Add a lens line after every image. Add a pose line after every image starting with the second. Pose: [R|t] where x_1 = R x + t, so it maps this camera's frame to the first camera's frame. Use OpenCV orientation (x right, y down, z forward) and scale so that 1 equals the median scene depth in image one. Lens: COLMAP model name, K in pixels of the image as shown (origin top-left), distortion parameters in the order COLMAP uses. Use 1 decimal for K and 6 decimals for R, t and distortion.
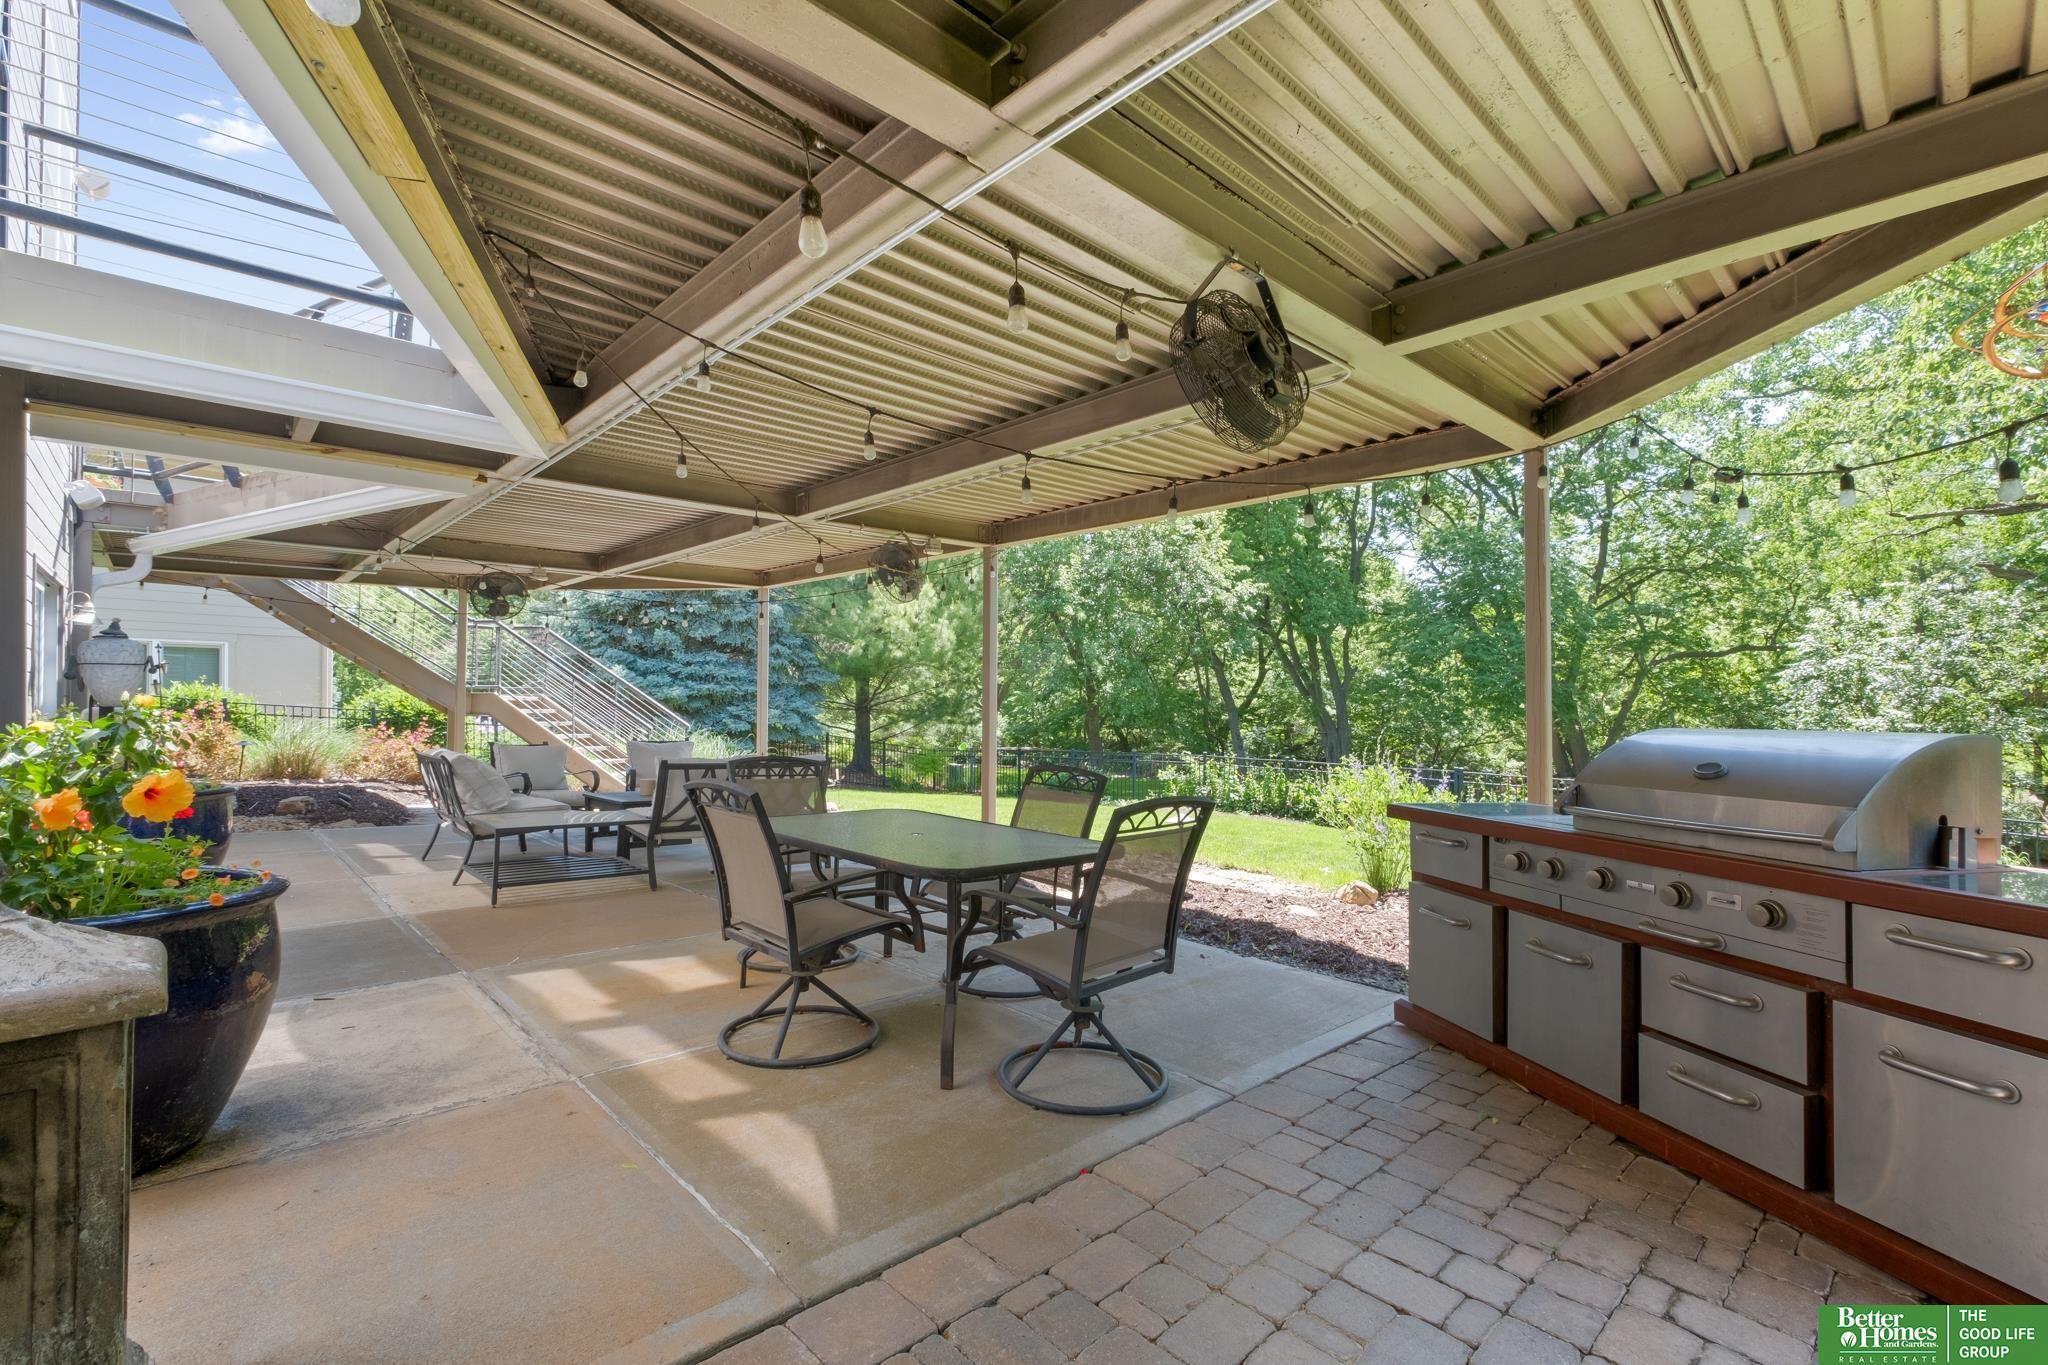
lens RADIAL K [[896.8, 0, 1024.0], [0, 896.8, 682.5], [0, 0, 1]] dist [-0.000197, -0.000049]
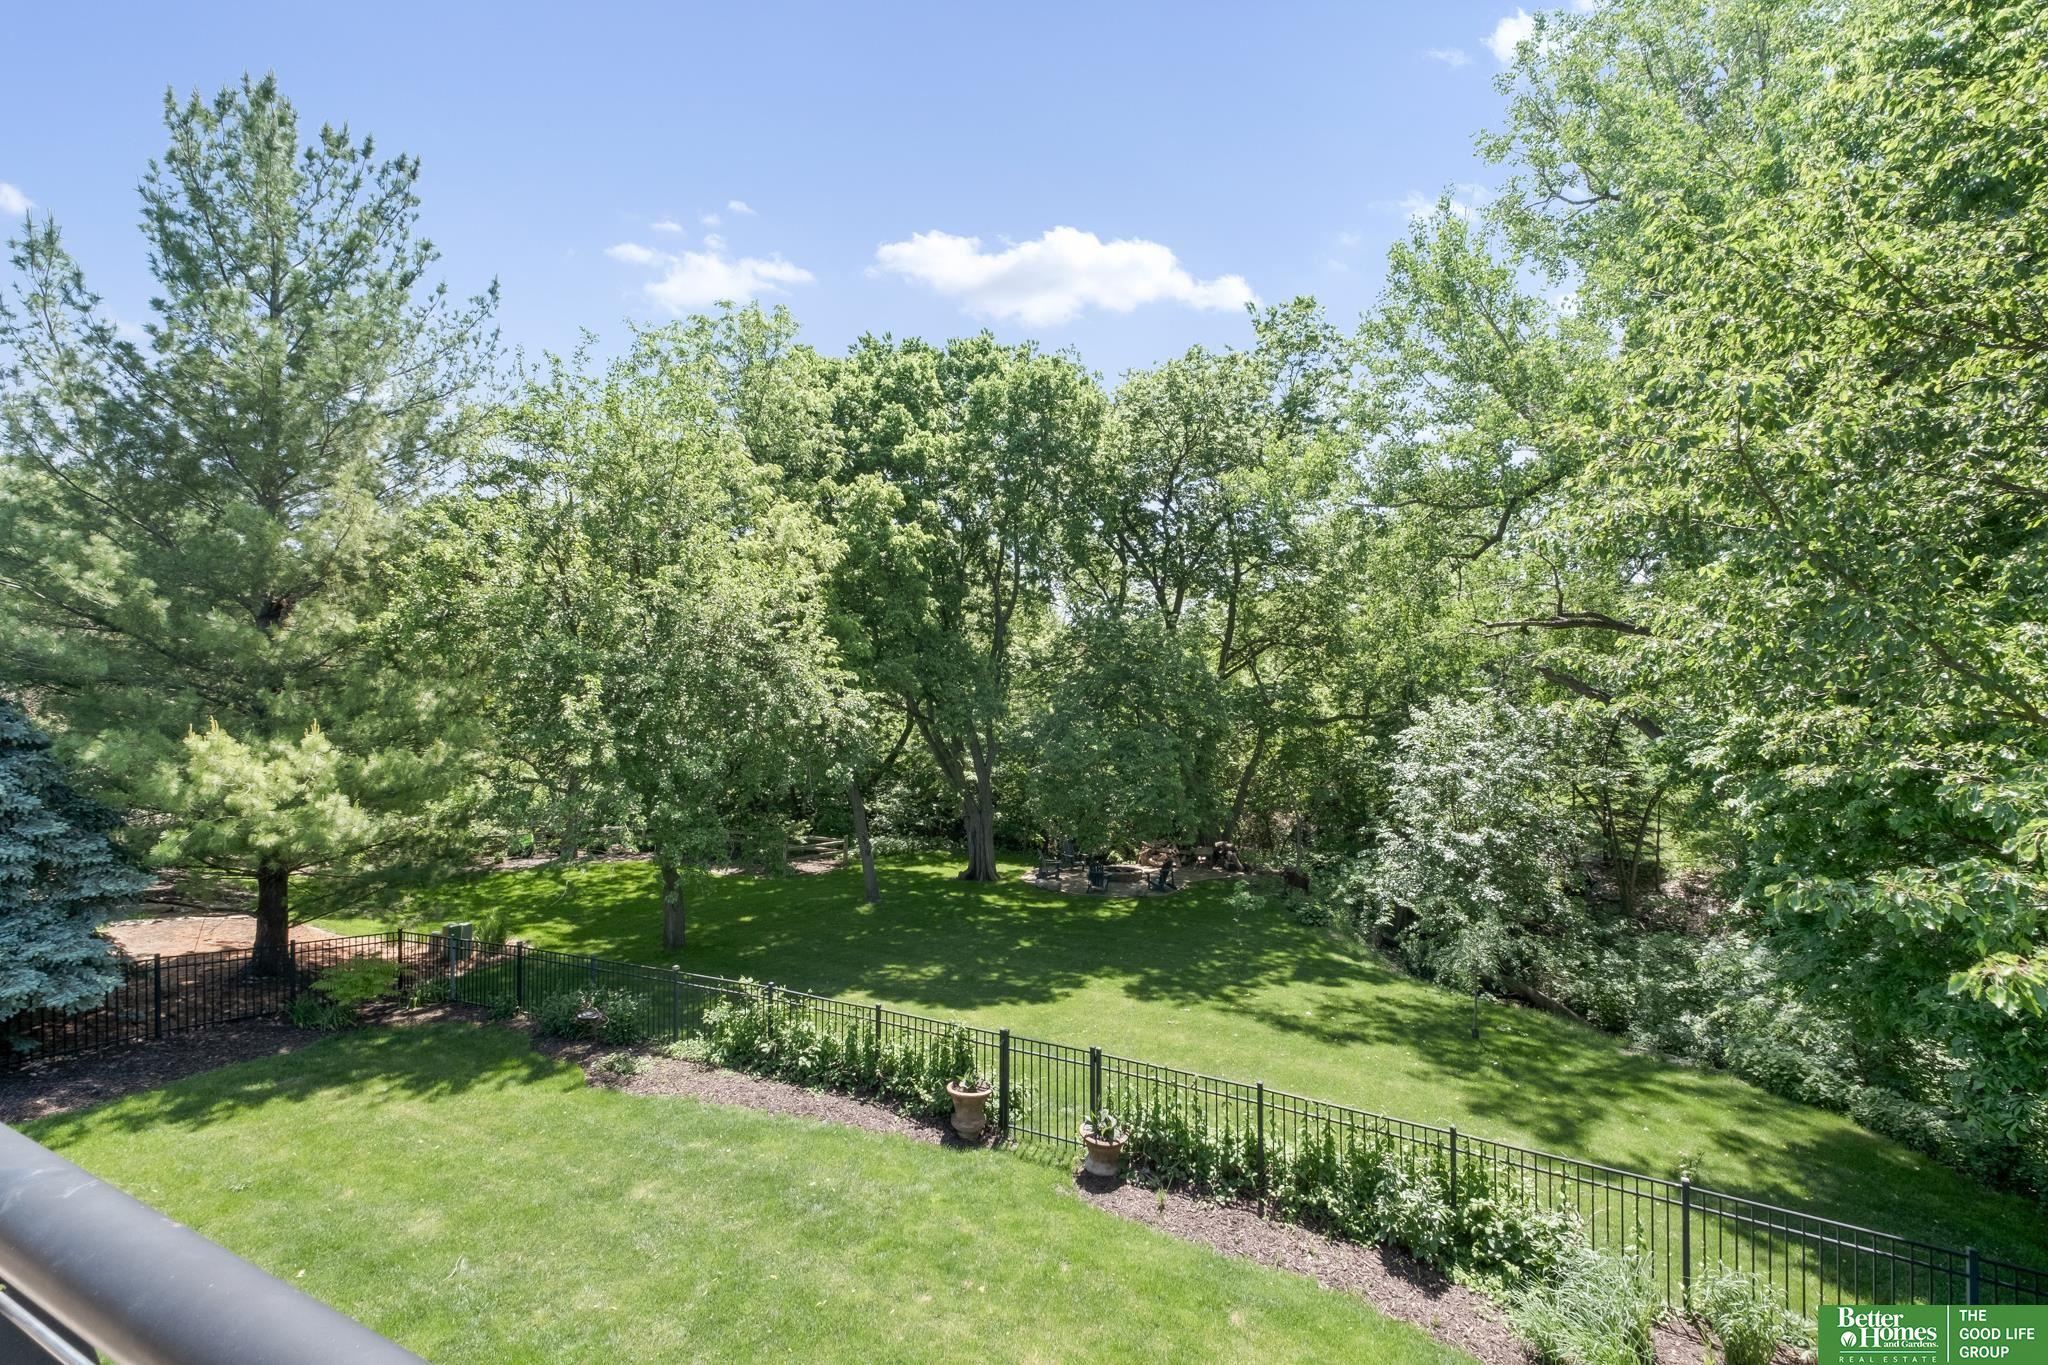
lens RADIAL K [[896.8, 0, 1024.0], [0, 896.8, 682.5], [0, 0, 1]] dist [-0.000197, -0.000049]
pose [[0.935289, 0.002199, 0.353877, 0.107882], [-0.004908, 0.999965, 0.006758, -0.126107], [-0.353850, -0.008058, 0.935268, 0.215211]]
